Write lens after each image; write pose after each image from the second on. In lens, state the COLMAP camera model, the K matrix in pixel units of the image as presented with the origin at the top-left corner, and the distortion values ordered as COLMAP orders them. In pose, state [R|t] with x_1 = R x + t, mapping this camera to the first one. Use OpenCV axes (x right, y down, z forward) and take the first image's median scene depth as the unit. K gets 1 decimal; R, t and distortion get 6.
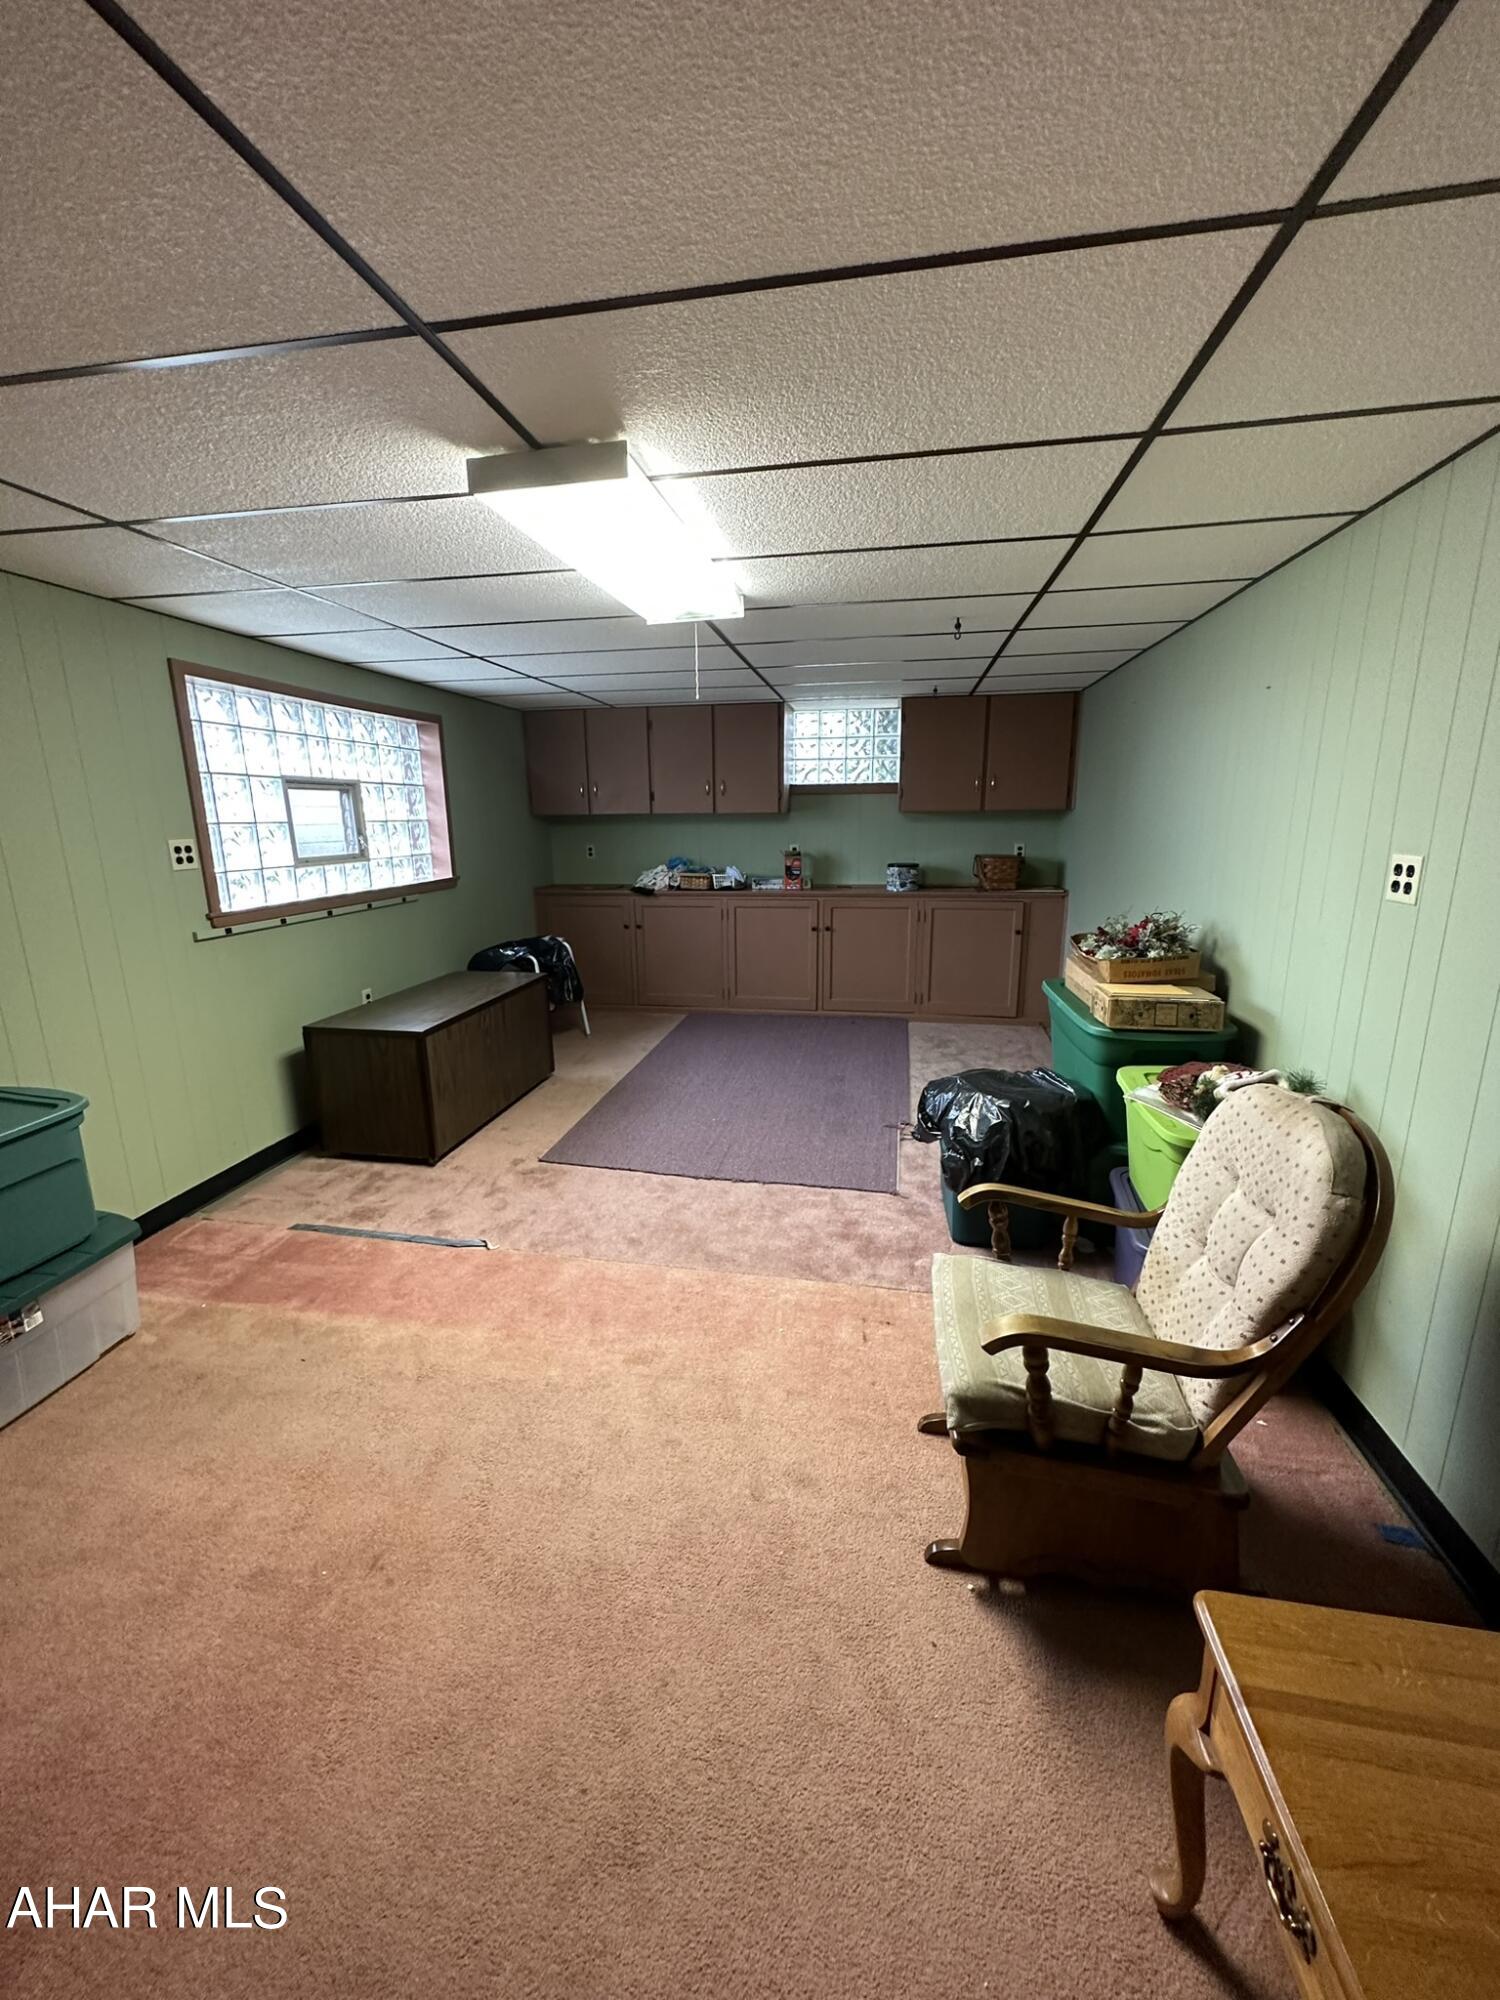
lens RADIAL K [[796.0, 0, 745.1], [0, 796.0, 997.9], [0, 0, 1]] dist [-0.001335, 0.000170]
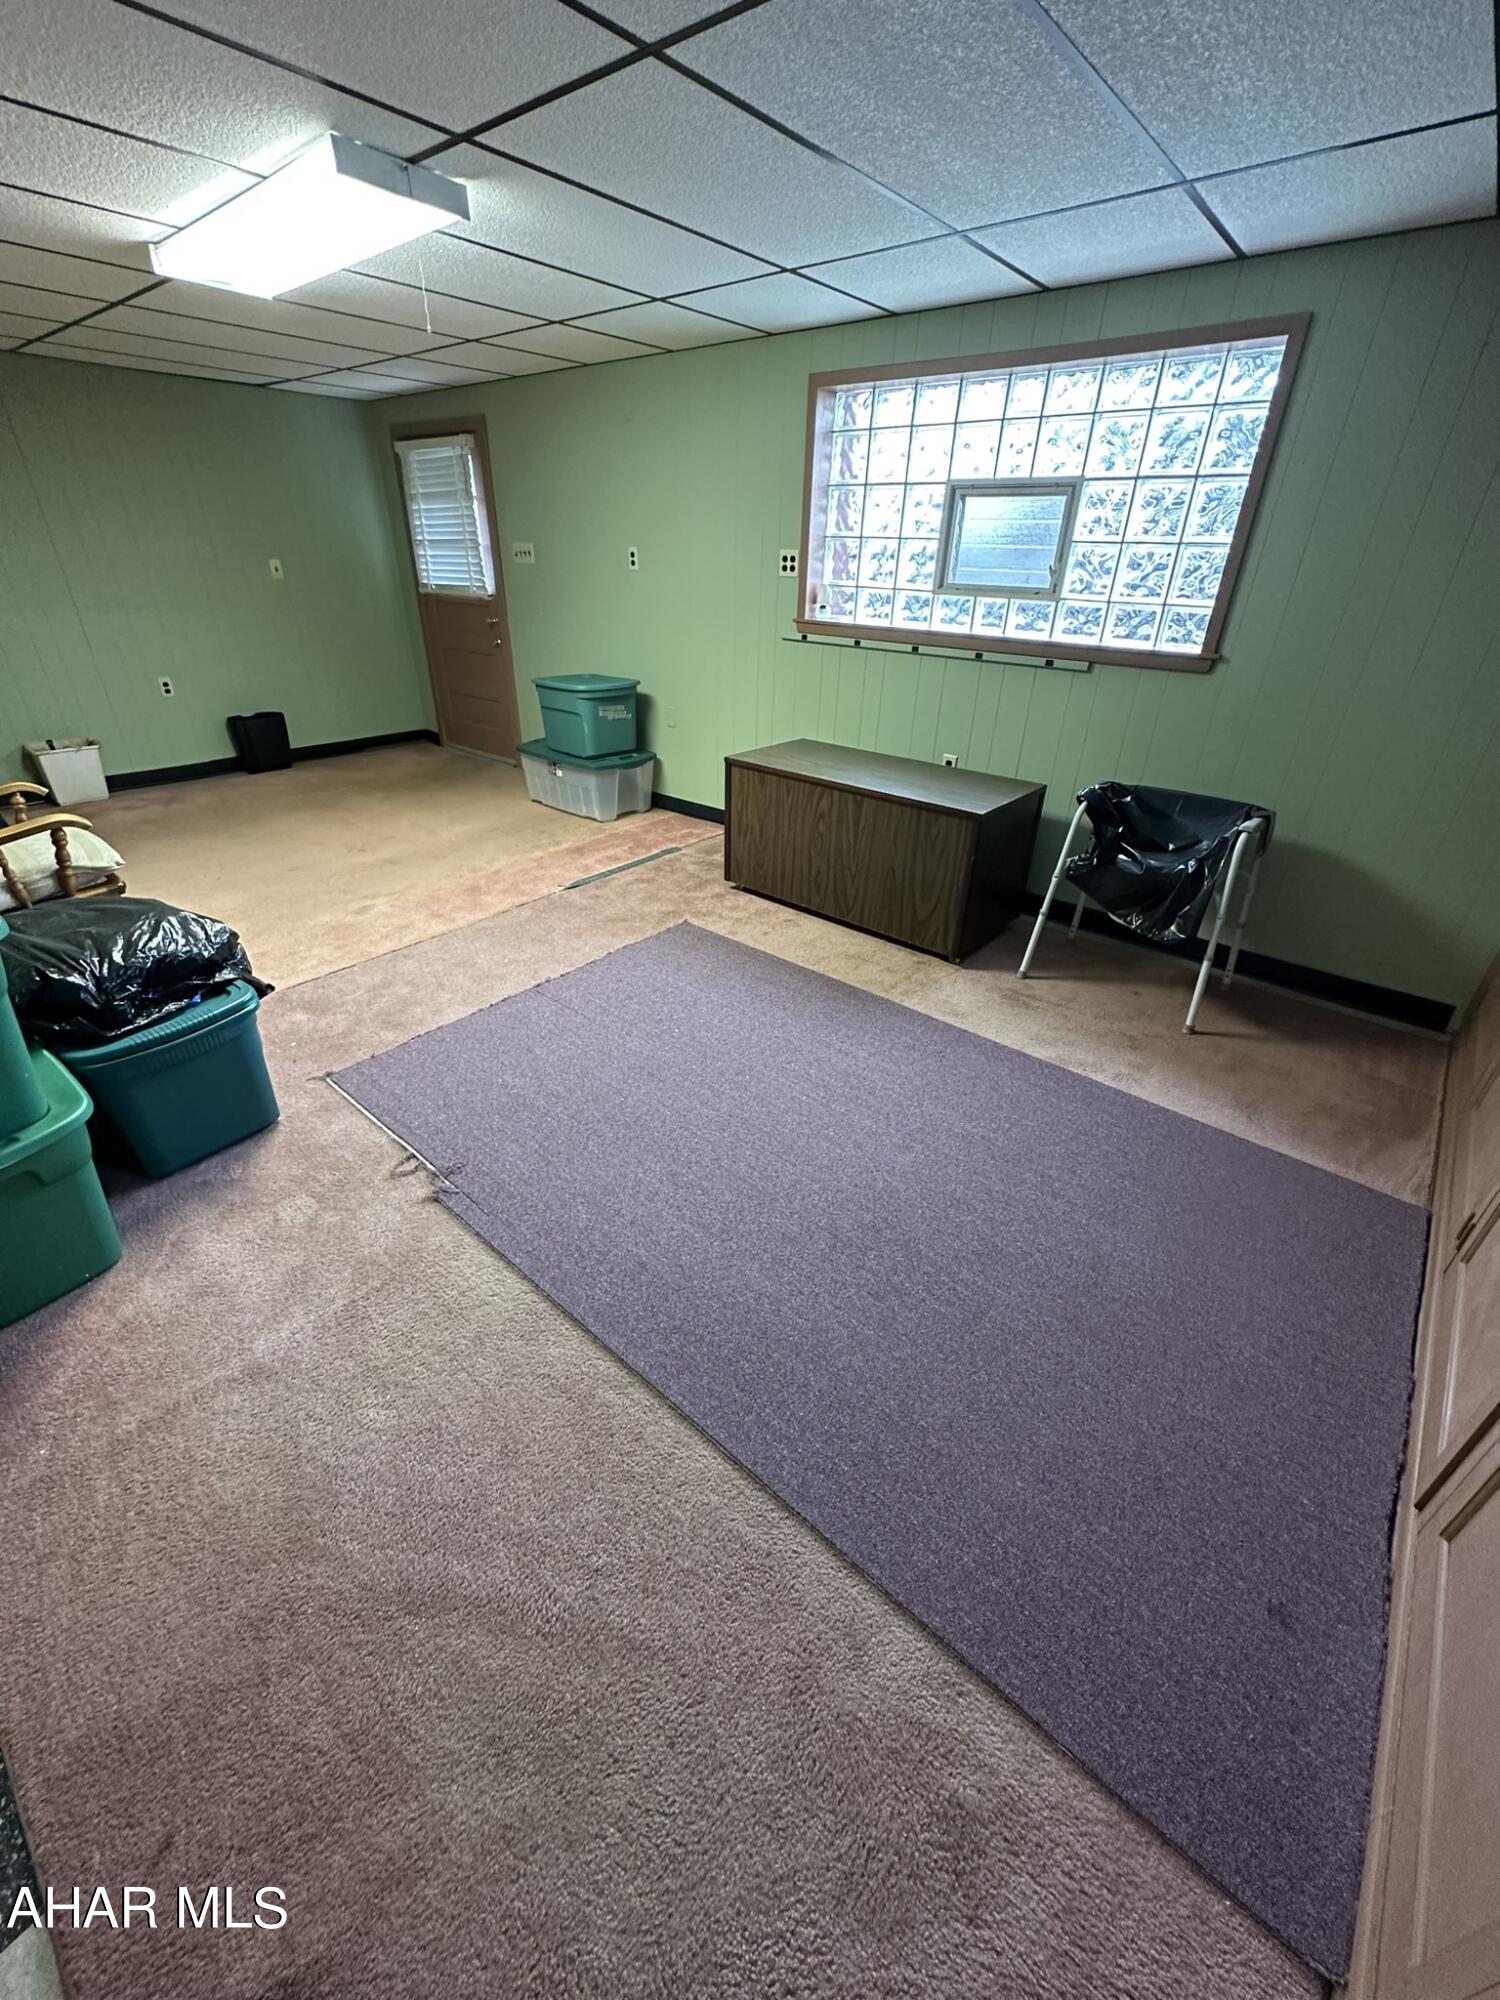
lens RADIAL K [[796.0, 0, 745.1], [0, 796.0, 997.9], [0, 0, 1]] dist [-0.001335, 0.000170]
pose [[-0.485106, 0.468452, -0.738393, 0.475308], [-0.188032, 0.768771, 0.611257, -0.340036], [0.854000, 0.435366, -0.284852, 1.333993]]
